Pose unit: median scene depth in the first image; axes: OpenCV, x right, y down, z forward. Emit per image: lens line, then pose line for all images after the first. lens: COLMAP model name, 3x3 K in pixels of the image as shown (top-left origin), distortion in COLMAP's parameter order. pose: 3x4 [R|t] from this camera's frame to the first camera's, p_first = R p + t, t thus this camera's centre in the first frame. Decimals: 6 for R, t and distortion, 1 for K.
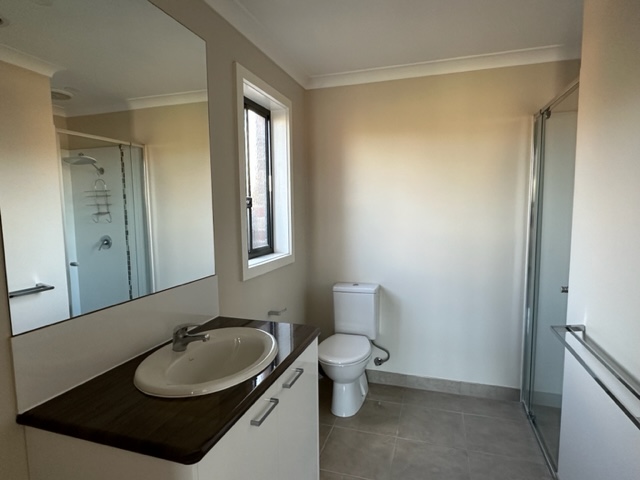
lens RADIAL K [[369.5, 0, 321.2], [0, 369.5, 241.6], [0, 0, 1]] dist [0.000877, 0.002846]
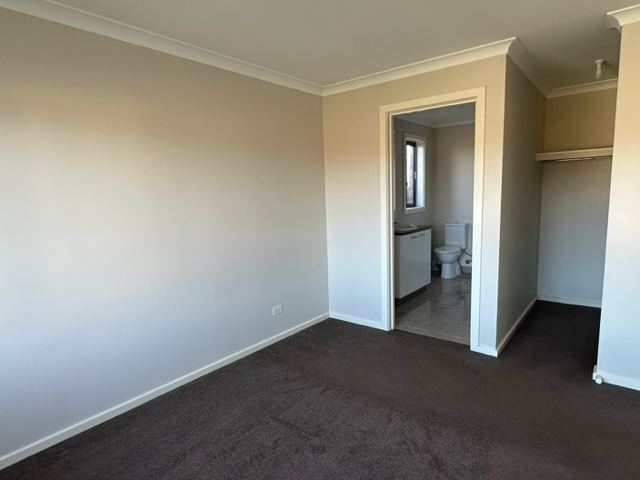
lens RADIAL K [[369.5, 0, 320.4], [0, 369.5, 241.2], [0, 0, 1]] dist [0.000877, 0.002846]
pose [[0.935773, 0.030538, -0.351277, 0.123783], [-0.010799, 0.998257, 0.058016, 0.116445], [0.352436, -0.050497, 0.934472, -1.318952]]
